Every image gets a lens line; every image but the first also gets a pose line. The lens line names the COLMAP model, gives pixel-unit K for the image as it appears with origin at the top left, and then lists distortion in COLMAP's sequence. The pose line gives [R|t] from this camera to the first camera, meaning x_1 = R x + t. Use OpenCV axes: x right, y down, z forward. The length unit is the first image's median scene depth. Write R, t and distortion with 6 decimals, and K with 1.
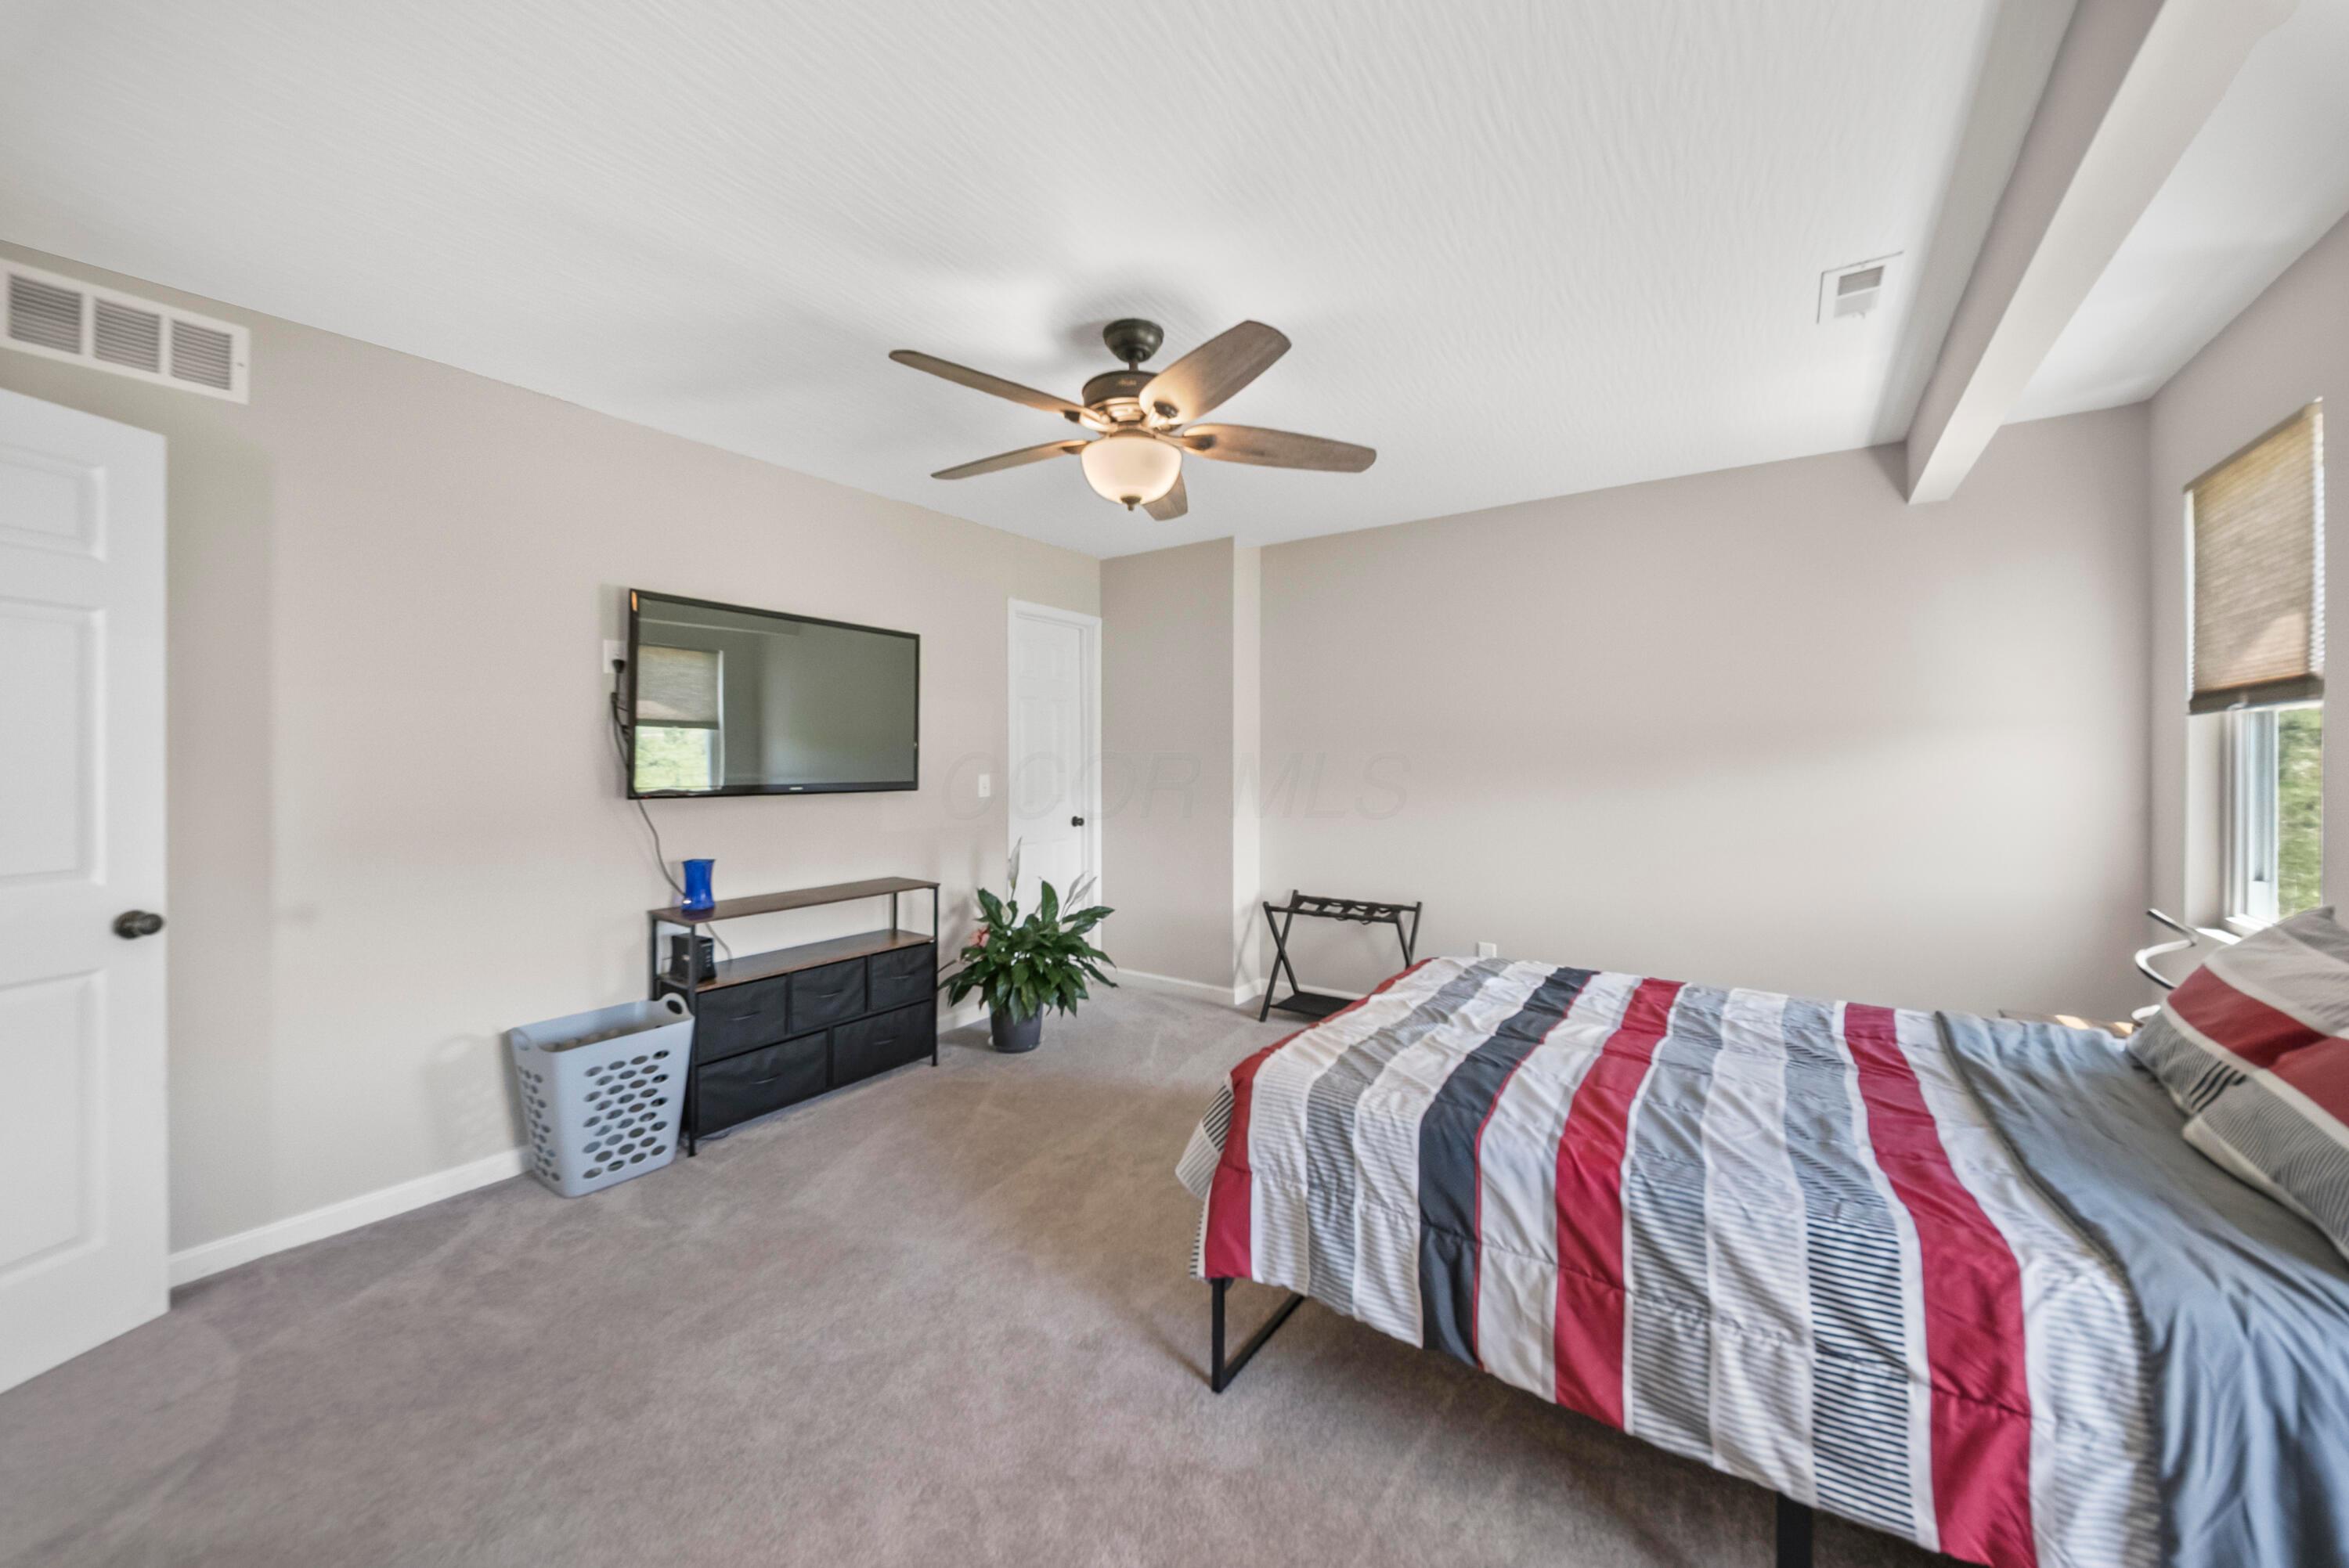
lens RADIAL K [[846.0, 0, 1174.5], [0, 846.0, 784.0], [0, 0, 1]] dist [0.007018, -0.009055]
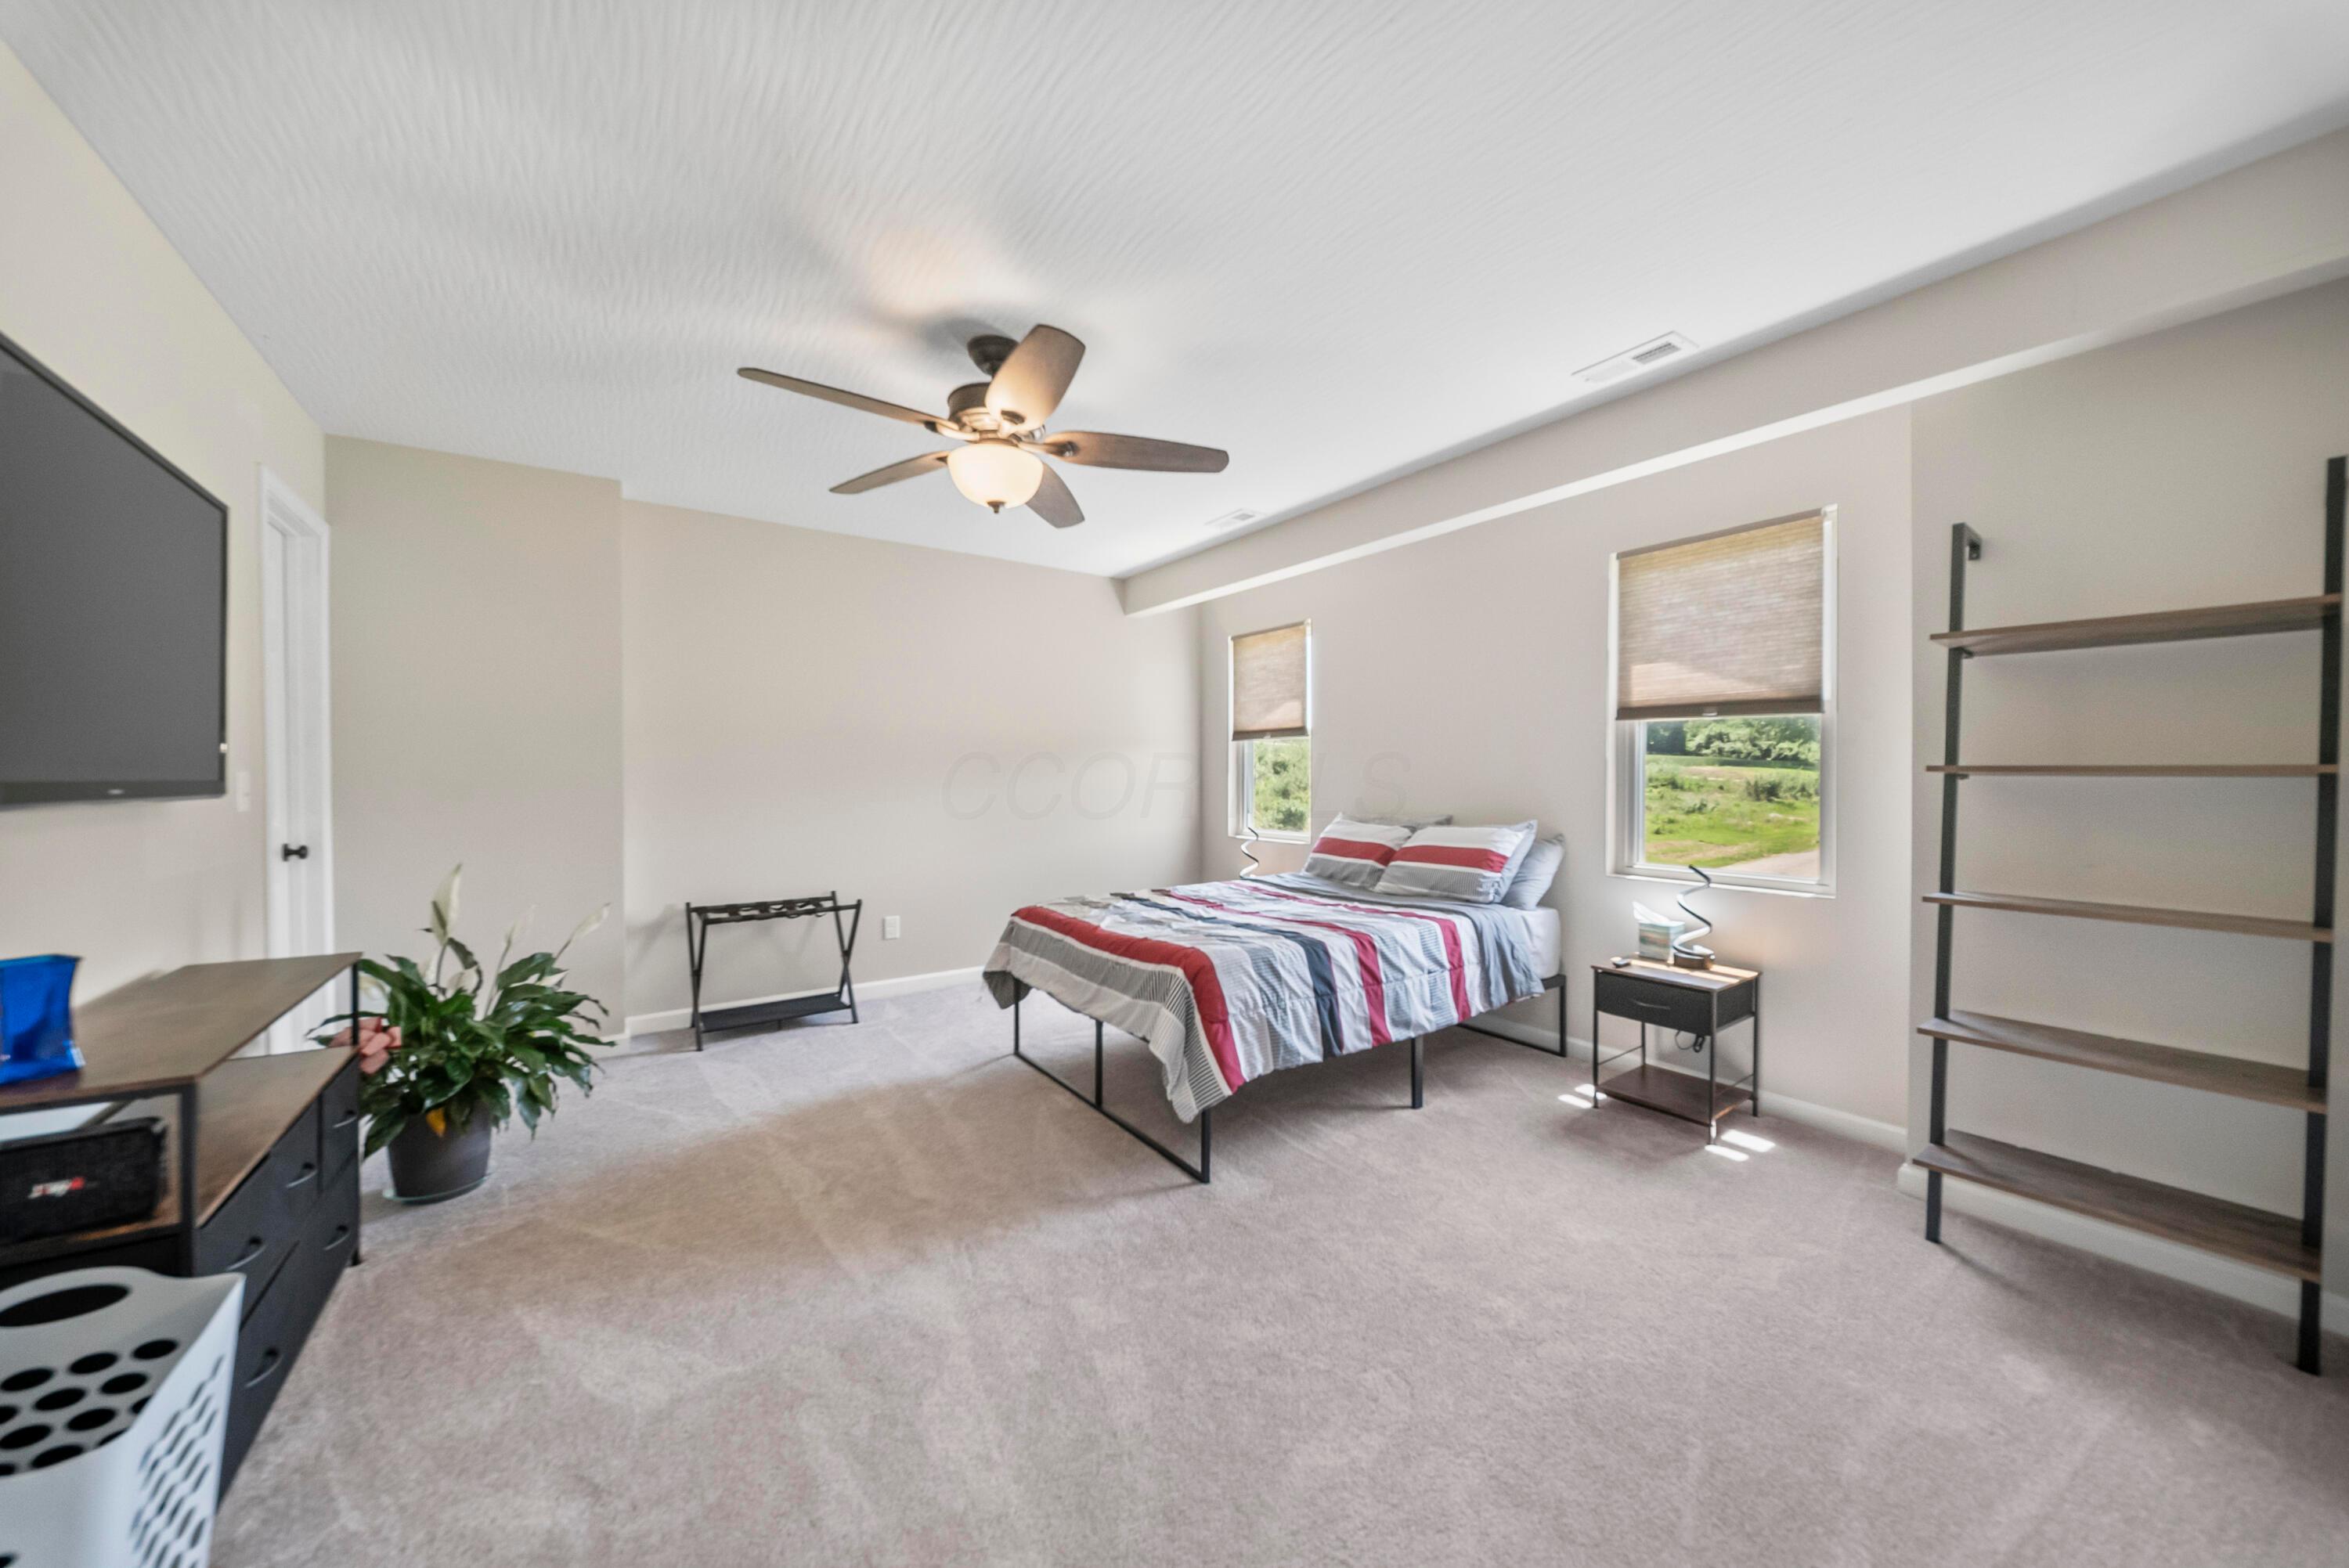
lens RADIAL K [[832.3, 0, 1174.5], [0, 832.3, 784.0], [0, 0, 1]] dist [-0.000829, -0.005719]
pose [[0.344859, -0.012053, 0.938577, -0.975337], [0.027142, 0.999627, 0.002864, 0.022698], [-0.938262, 0.024487, 0.345058, 0.413629]]
